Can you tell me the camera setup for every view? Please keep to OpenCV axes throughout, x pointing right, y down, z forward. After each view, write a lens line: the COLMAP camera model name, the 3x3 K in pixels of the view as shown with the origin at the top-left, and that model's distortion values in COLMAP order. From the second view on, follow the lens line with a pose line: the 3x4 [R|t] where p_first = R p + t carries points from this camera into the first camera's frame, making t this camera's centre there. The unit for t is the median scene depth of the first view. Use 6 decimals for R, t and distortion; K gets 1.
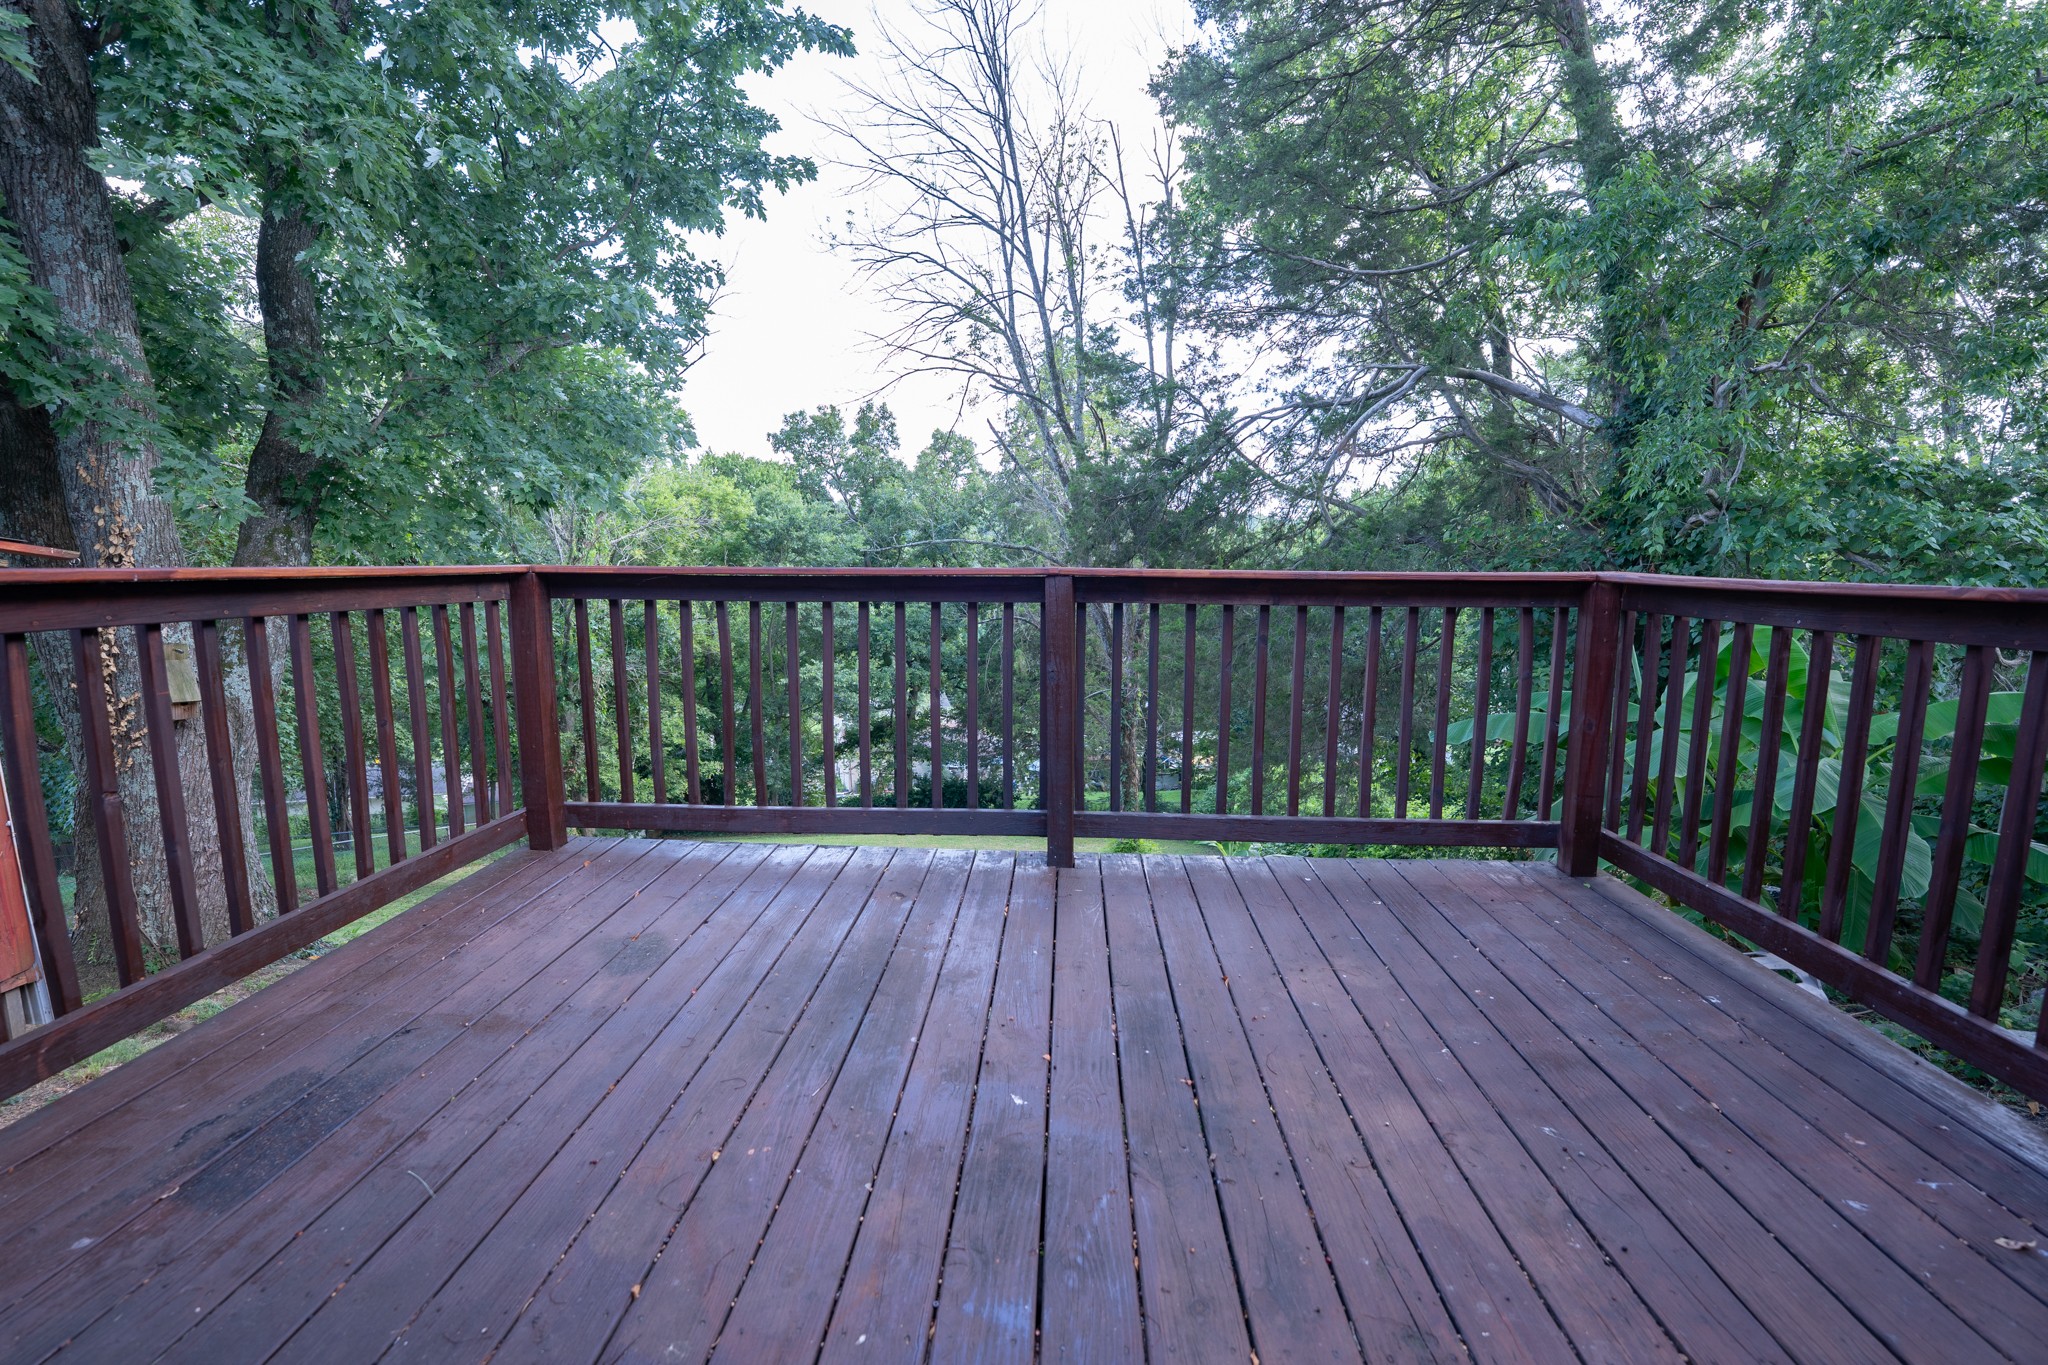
lens RADIAL K [[884.6, 0, 1018.7], [0, 884.6, 683.1], [0, 0, 1]] dist [-0.018457, 0.000632]
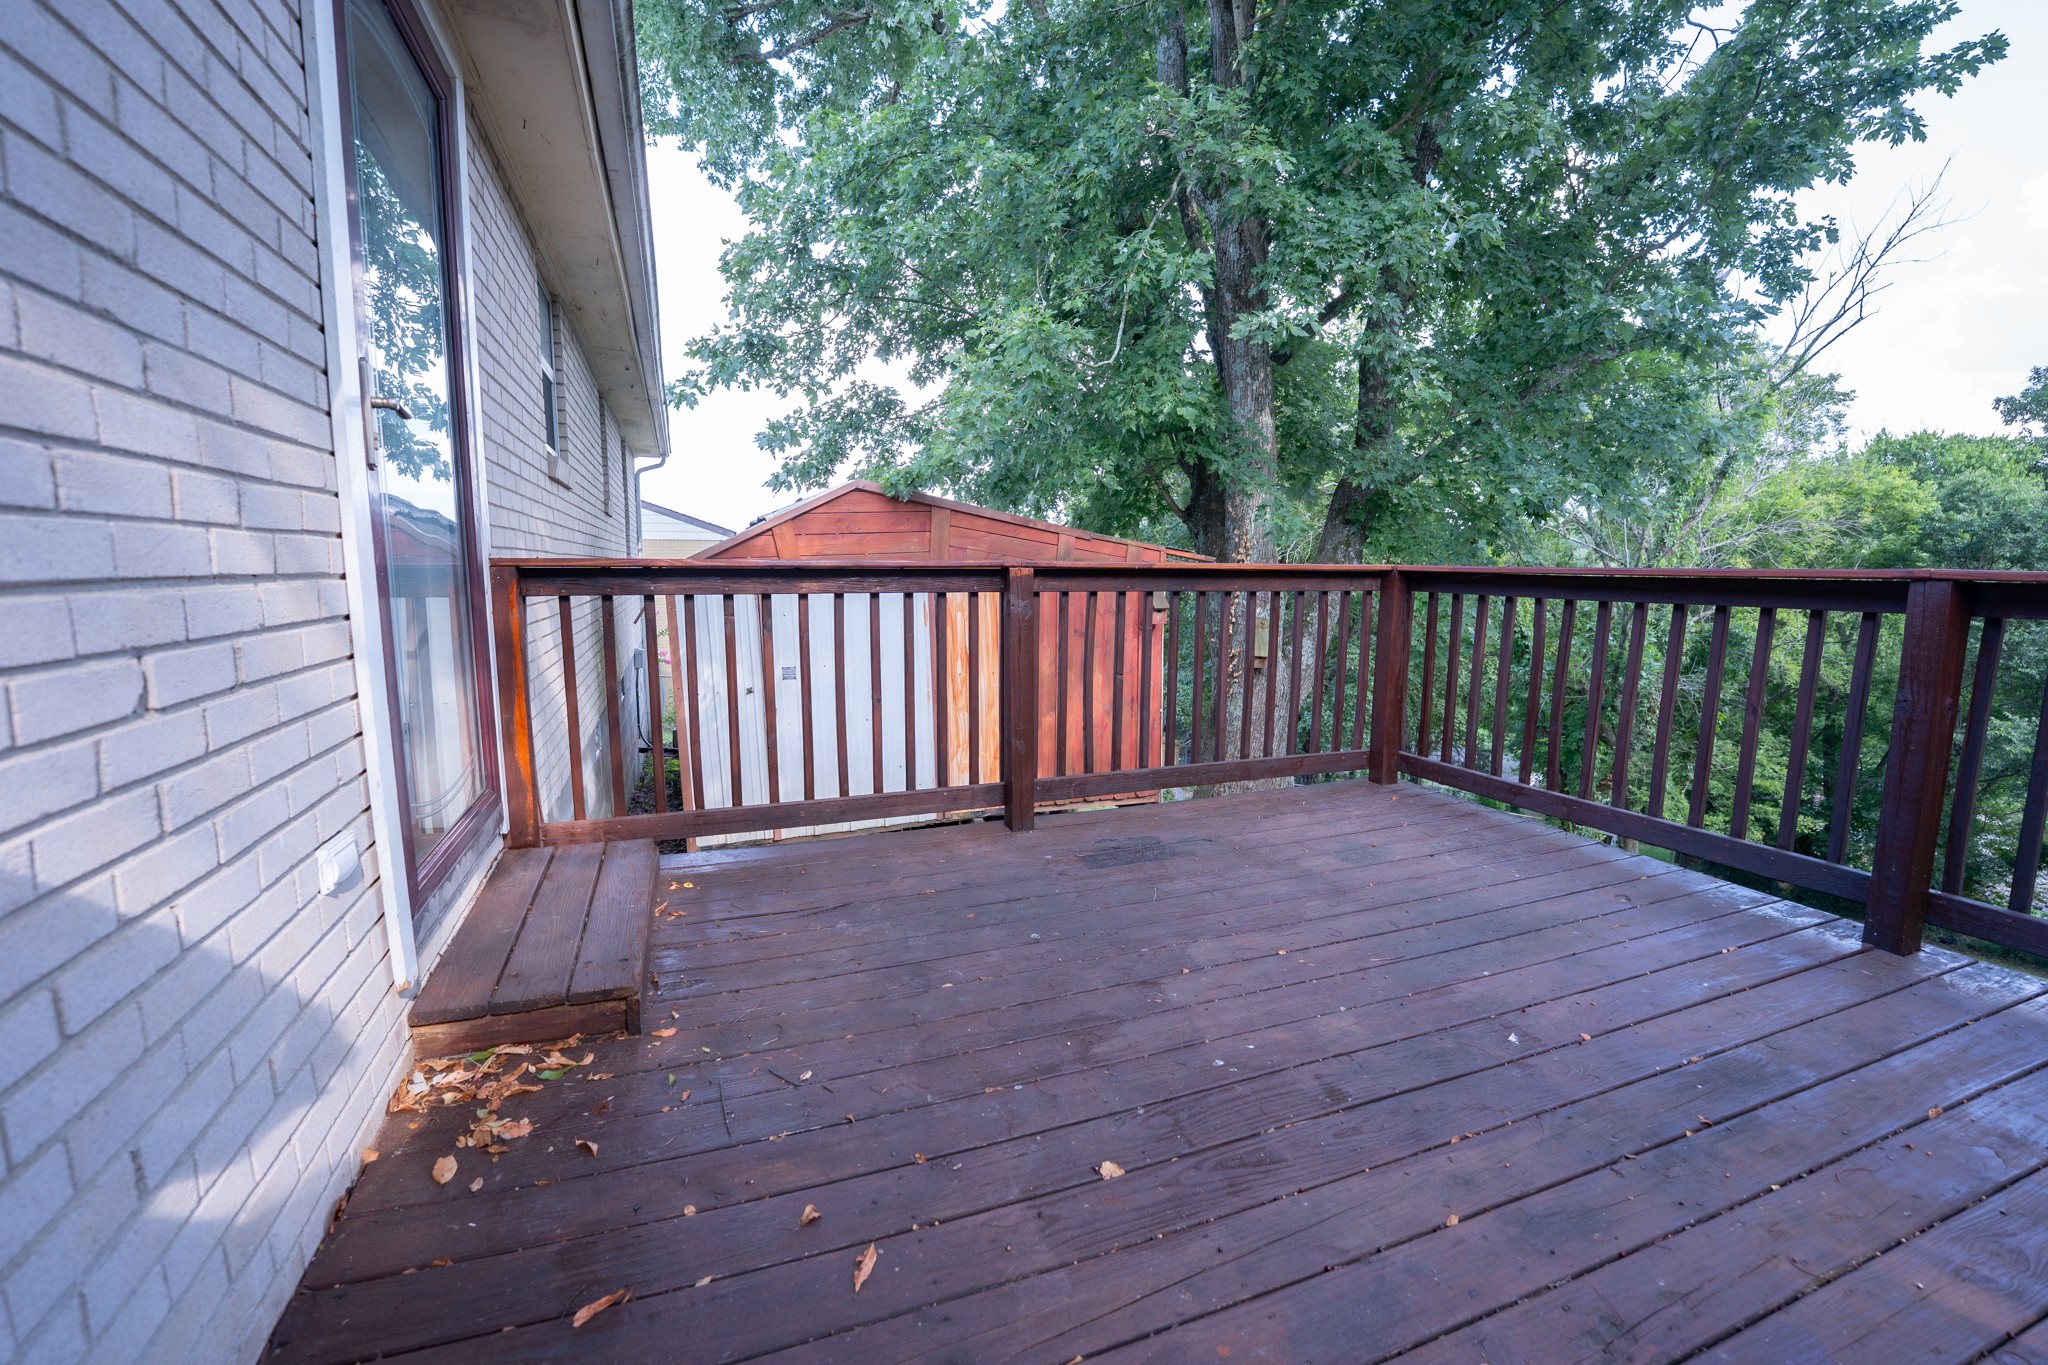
lens RADIAL K [[859.8, 0, 1018.3], [0, 859.8, 678.8], [0, 0, 1]] dist [-0.019099, -0.000014]
pose [[0.419419, 0.118693, -0.900000, 0.077633], [-0.129117, 0.989136, 0.070278, 0.003343], [0.898564, 0.086730, 0.430188, -0.007807]]
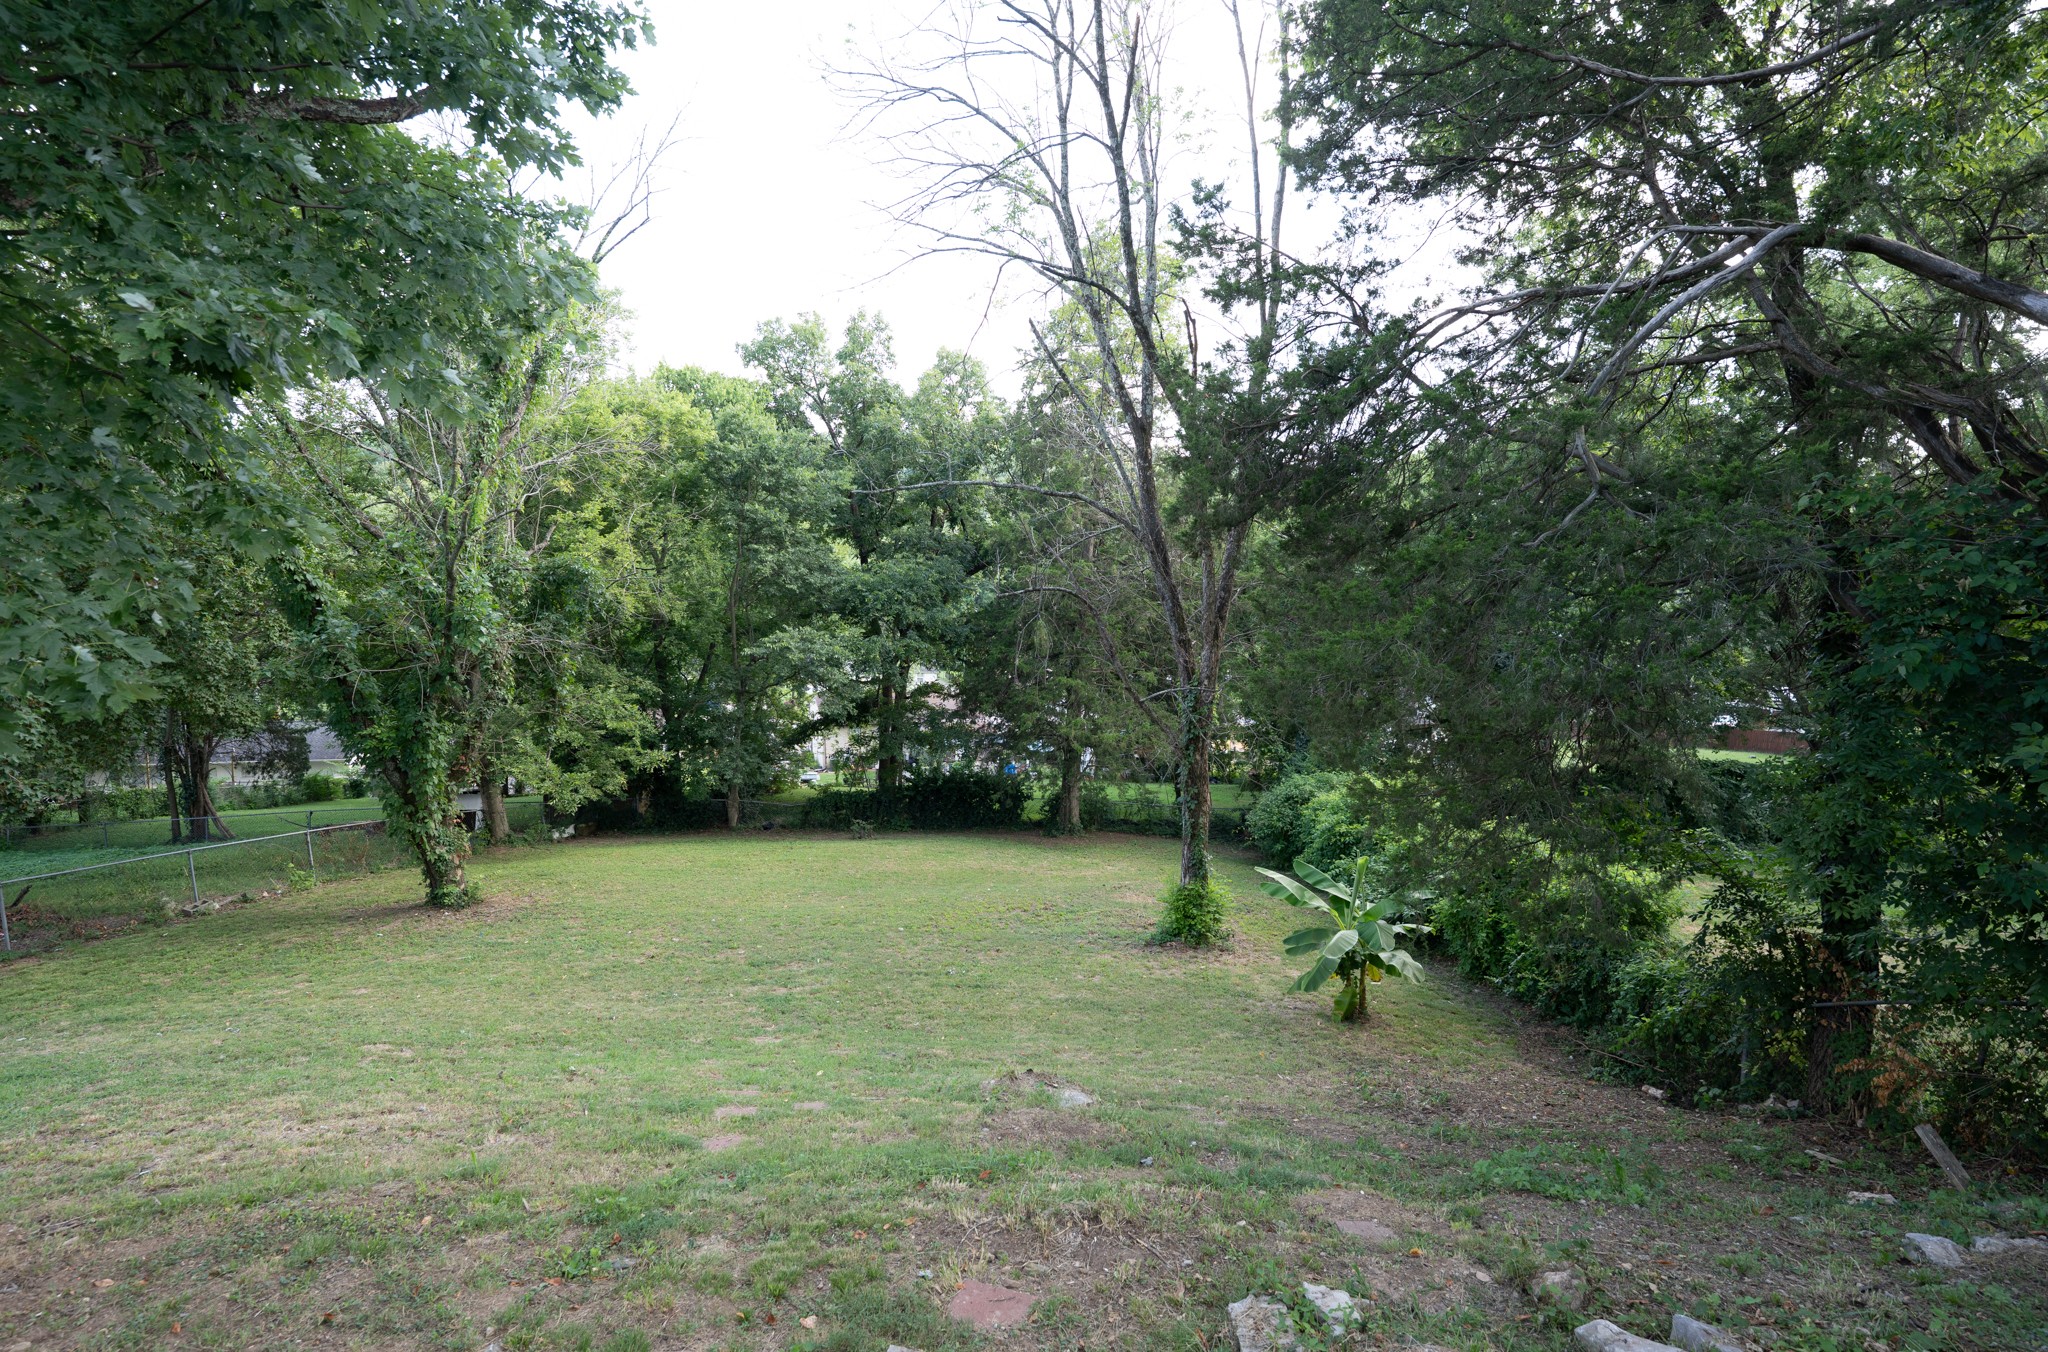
lens RADIAL K [[988.8, 0, 1024.0], [0, 988.8, 676.0], [0, 0, 1]] dist [-0.007732, -0.001266]
pose [[0.999431, 0.032091, 0.010361, -0.051955], [-0.032395, 0.999006, 0.030630, -0.033347], [-0.009368, -0.030948, 0.999477, 0.217489]]
